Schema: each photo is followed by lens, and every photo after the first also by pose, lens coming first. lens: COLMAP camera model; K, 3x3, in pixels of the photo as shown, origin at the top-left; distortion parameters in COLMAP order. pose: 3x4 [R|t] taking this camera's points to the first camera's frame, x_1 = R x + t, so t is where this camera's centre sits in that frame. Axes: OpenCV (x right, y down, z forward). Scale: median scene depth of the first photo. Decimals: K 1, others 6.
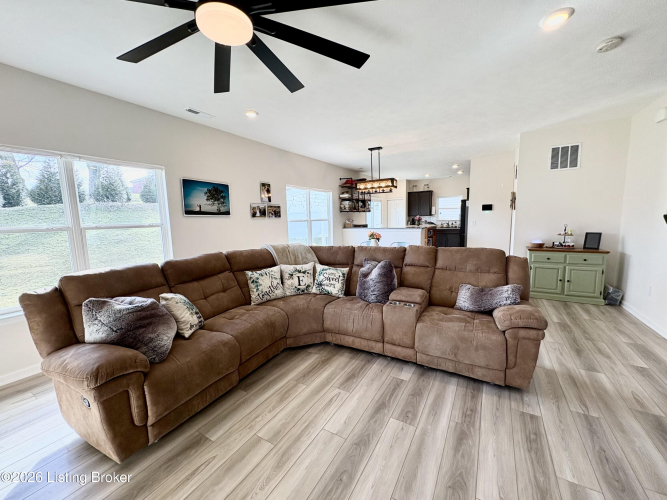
lens RADIAL K [[266.4, 0, 333.5], [0, 266.4, 250.0], [0, 0, 1]] dist [0.000545, -0.000013]
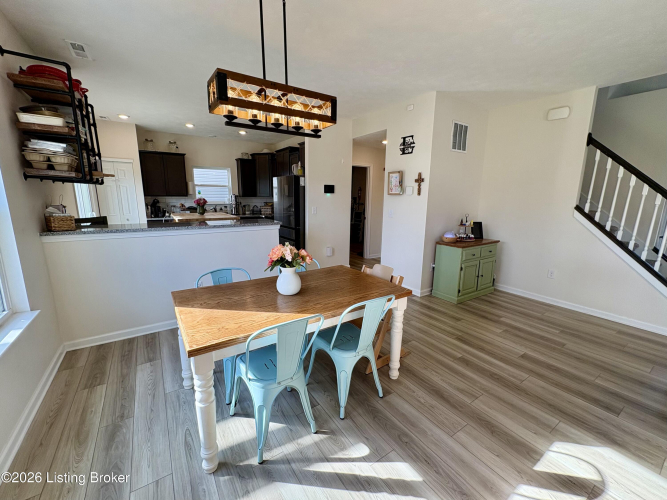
lens RADIAL K [[275.9, 0, 333.5], [0, 275.9, 250.0], [0, 0, 1]] dist [0.000636, -0.000005]
pose [[0.428107, -0.145961, 0.891863, -0.170318], [0.085579, 0.988984, 0.120776, -0.123624], [-0.899667, 0.024620, 0.435883, 0.968730]]
